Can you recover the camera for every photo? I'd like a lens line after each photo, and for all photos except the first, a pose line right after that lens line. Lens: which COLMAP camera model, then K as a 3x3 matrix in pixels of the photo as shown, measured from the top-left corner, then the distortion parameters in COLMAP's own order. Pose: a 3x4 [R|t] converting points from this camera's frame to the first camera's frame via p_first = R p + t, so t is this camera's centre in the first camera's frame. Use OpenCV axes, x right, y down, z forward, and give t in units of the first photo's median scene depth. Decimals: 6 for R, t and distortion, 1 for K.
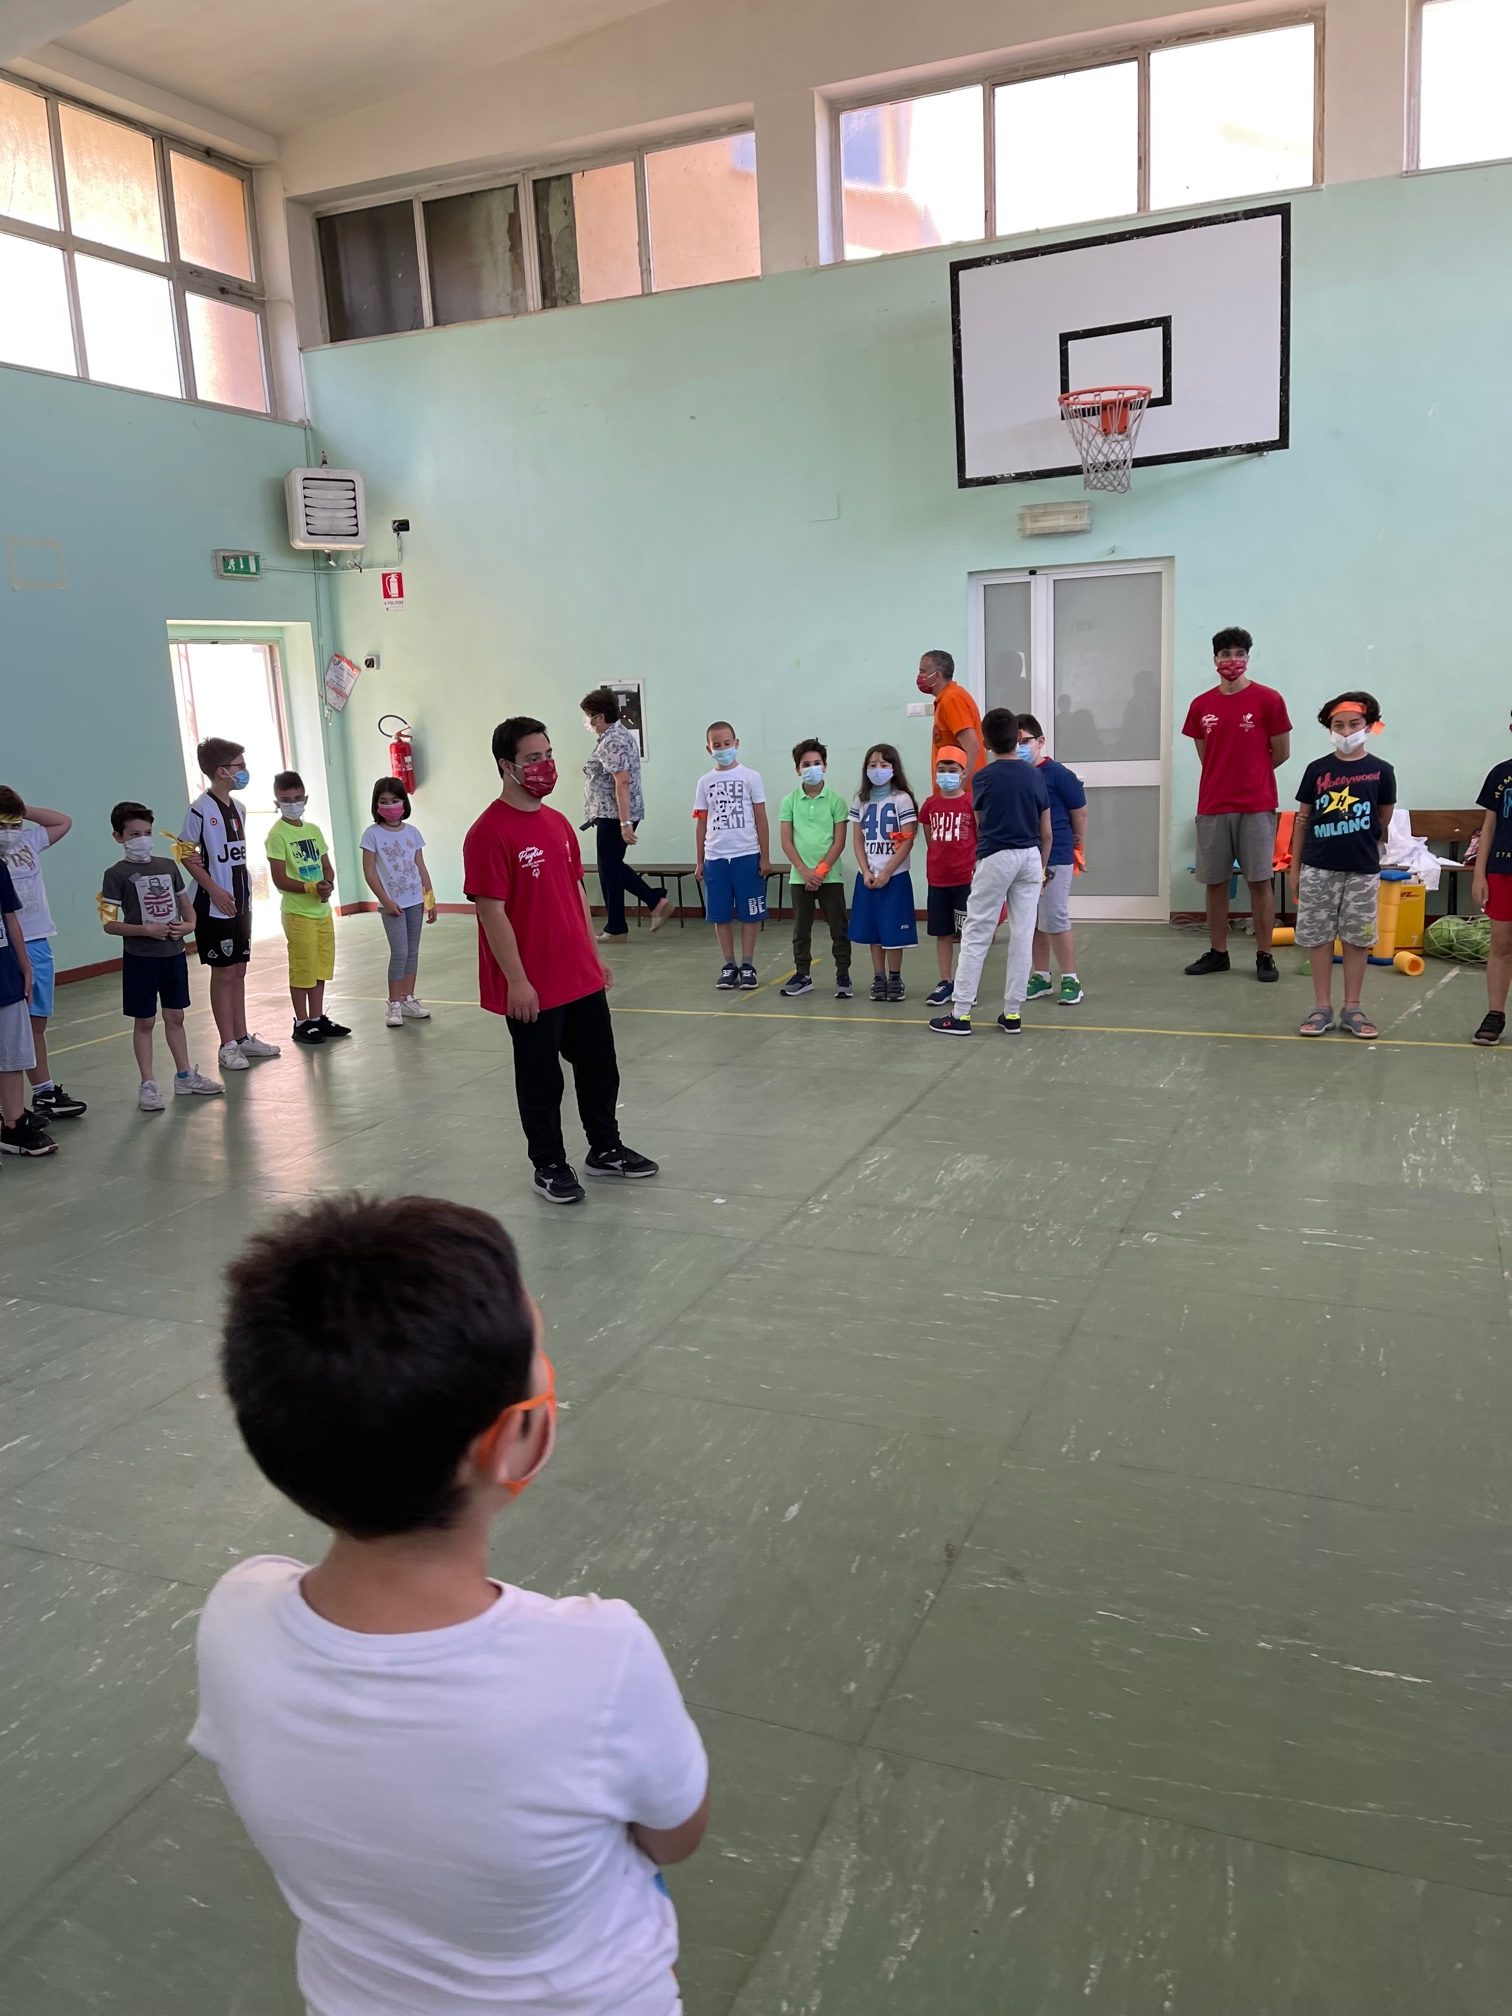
lens RADIAL K [[1544.0, 0, 756.0], [0, 1544.0, 1008.0], [0, 0, 1]] dist [0.104096, -0.124649]
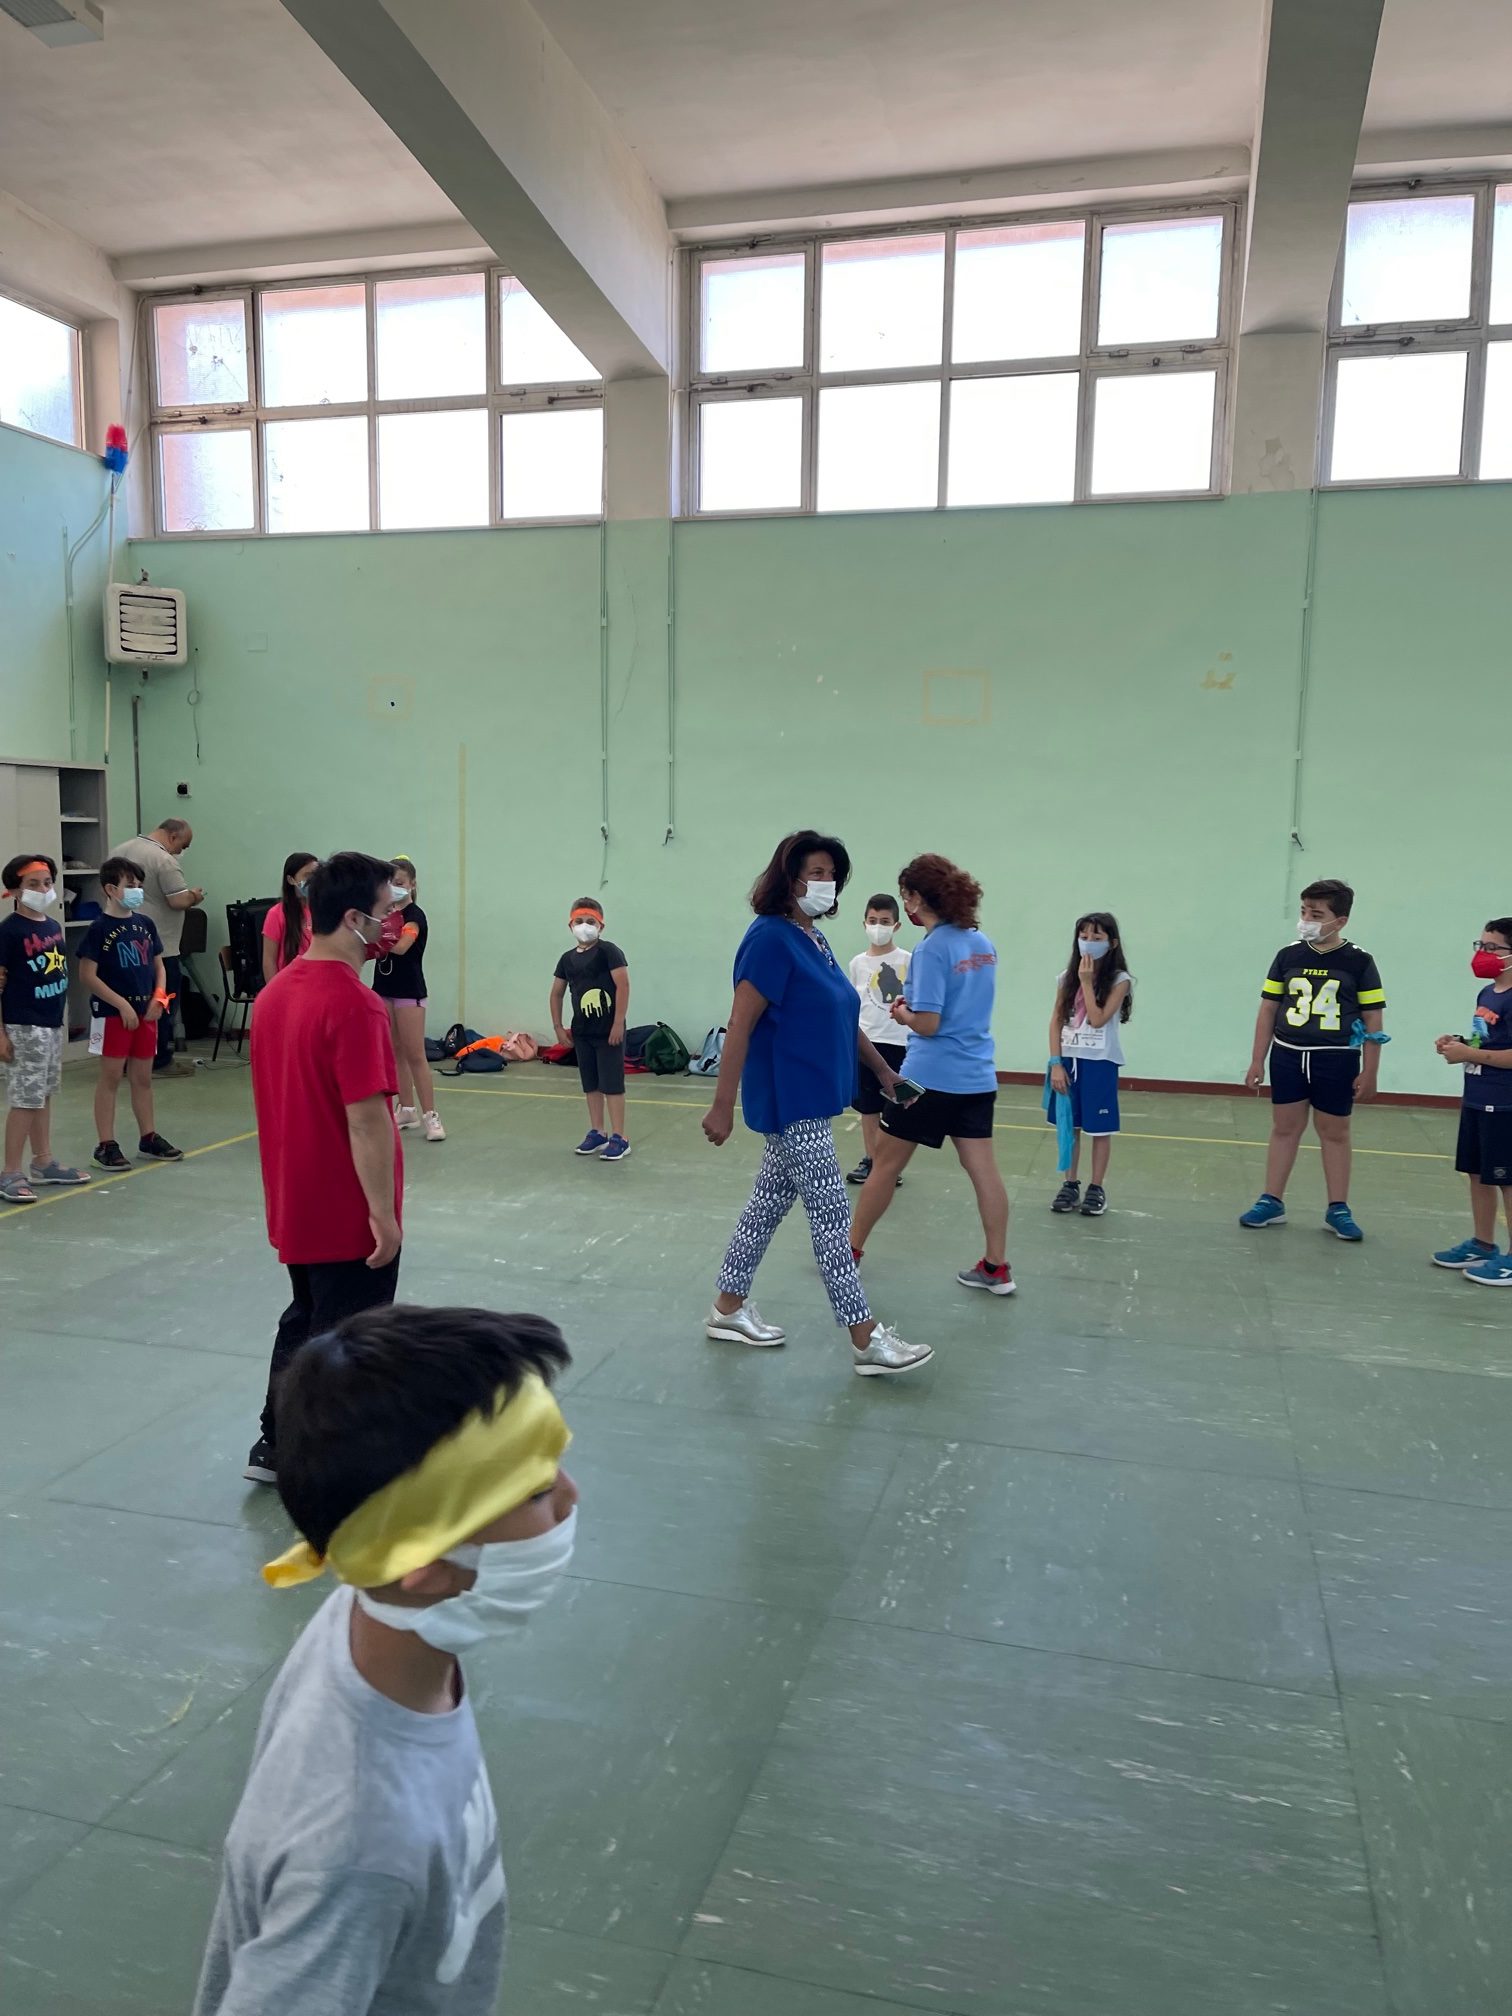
lens RADIAL K [[1534.4, 0, 747.1], [0, 1534.4, 1017.8], [0, 0, 1]] dist [0.087284, -0.105463]
pose [[-0.120062, -0.082634, 0.989321, -0.527894], [0.201693, 0.973717, 0.105807, -0.087265], [-0.972062, 0.212243, -0.100239, 0.527976]]
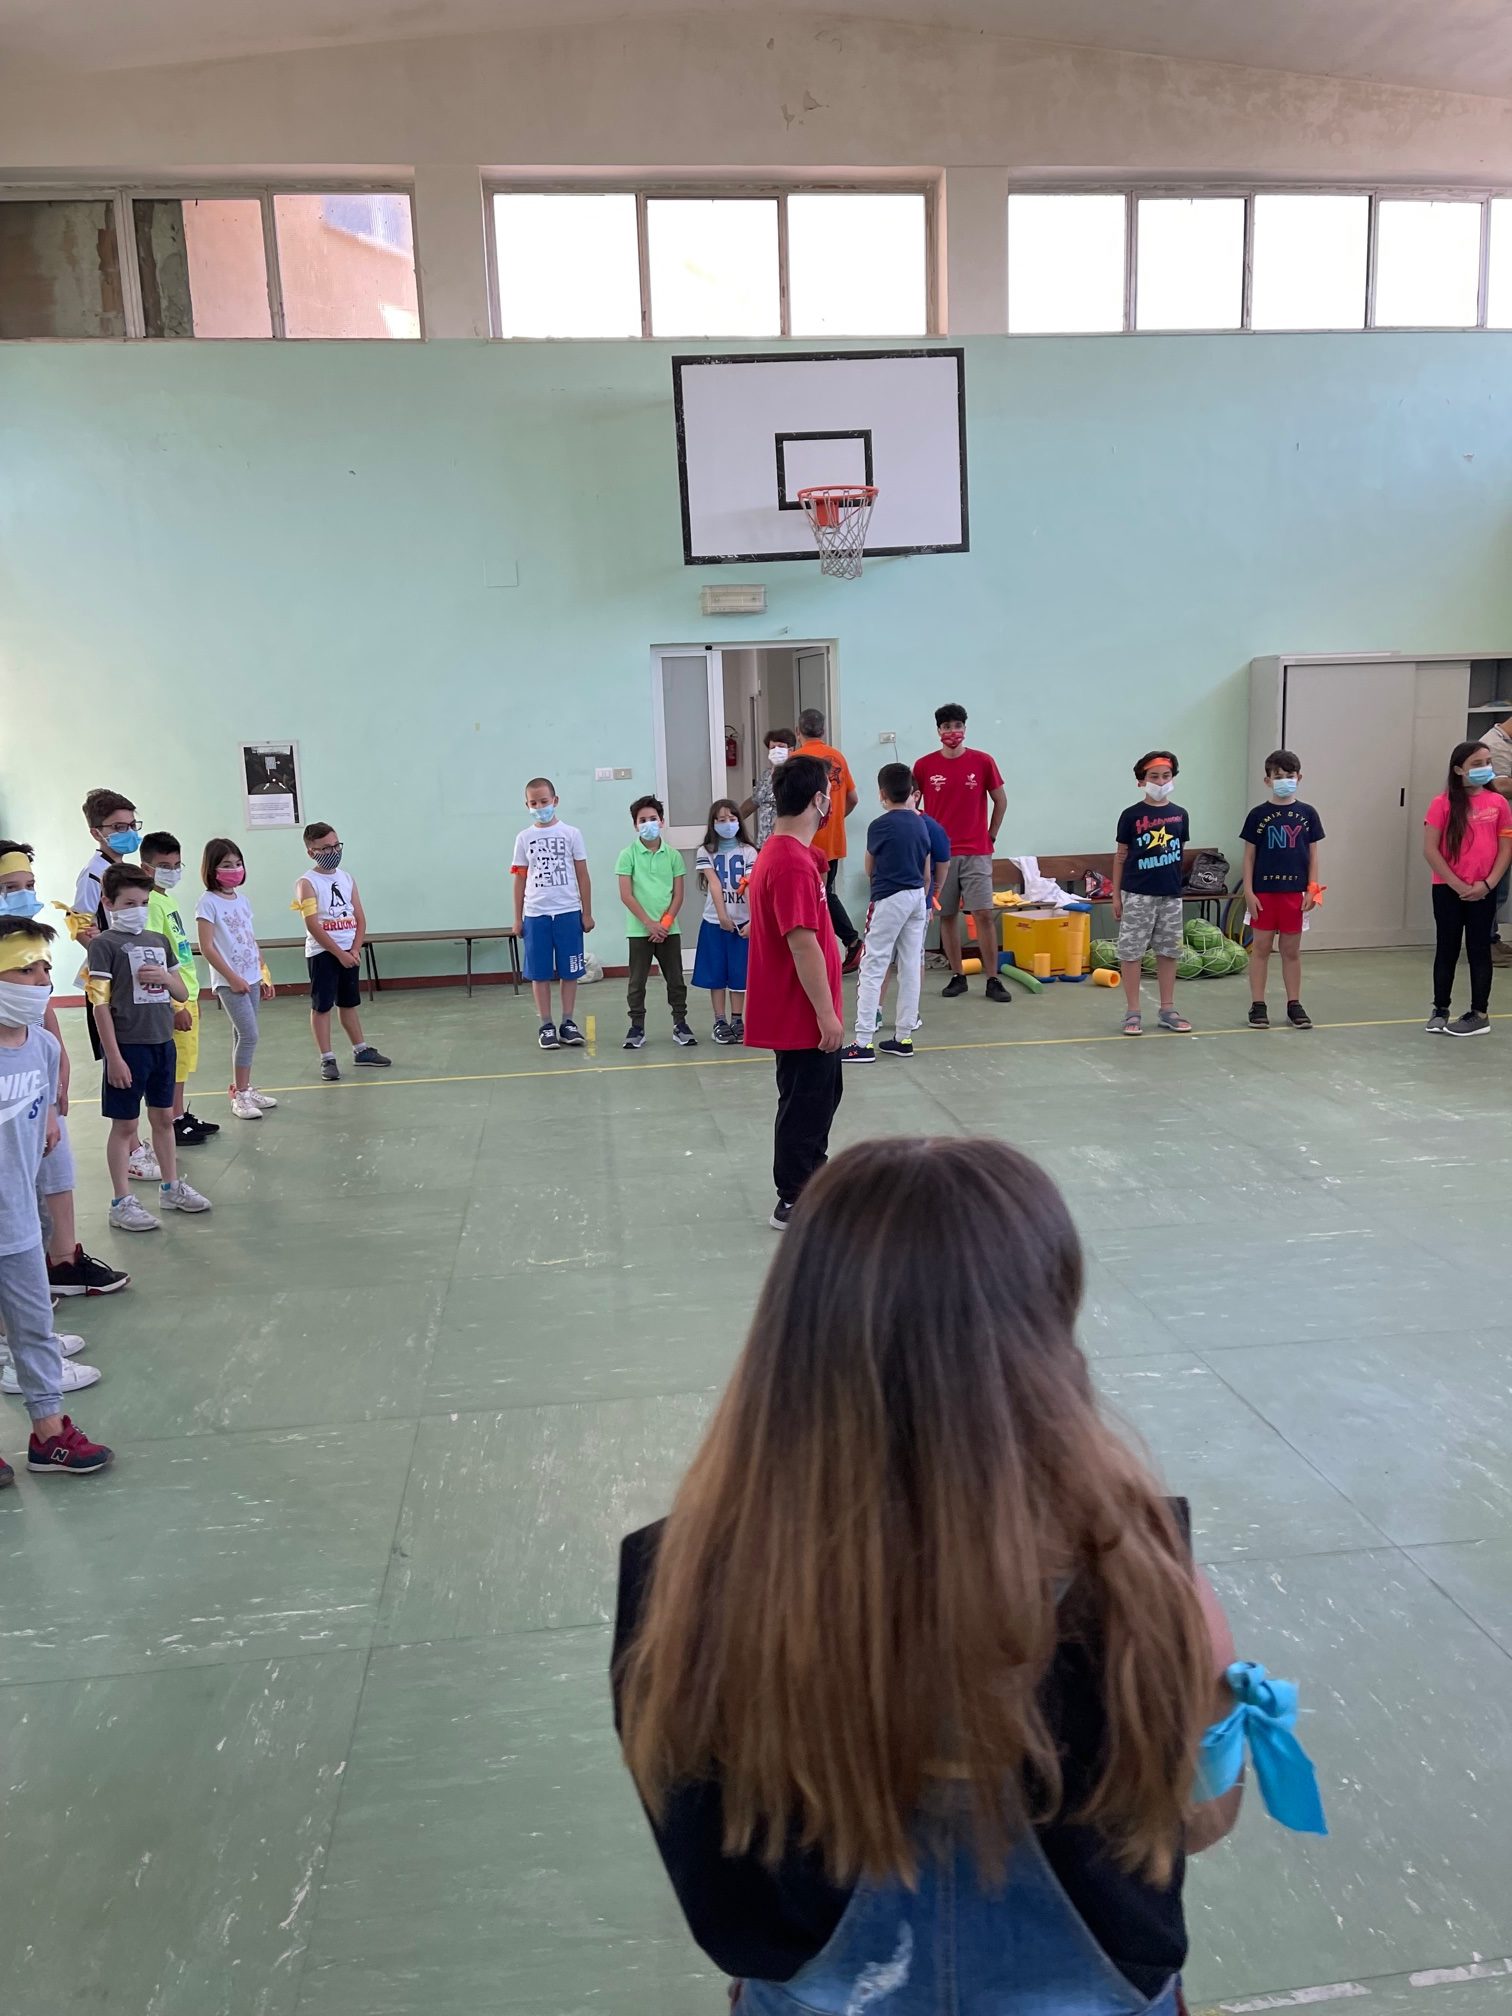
lens RADIAL K [[1544.0, 0, 756.0], [0, 1544.0, 1008.0], [0, 0, 1]] dist [0.104096, -0.124649]
pose [[0.868731, -0.071456, 0.490103, -0.398333], [0.098596, 0.994683, -0.029745, 0.003399], [-0.485372, 0.074162, 0.871157, 0.082986]]
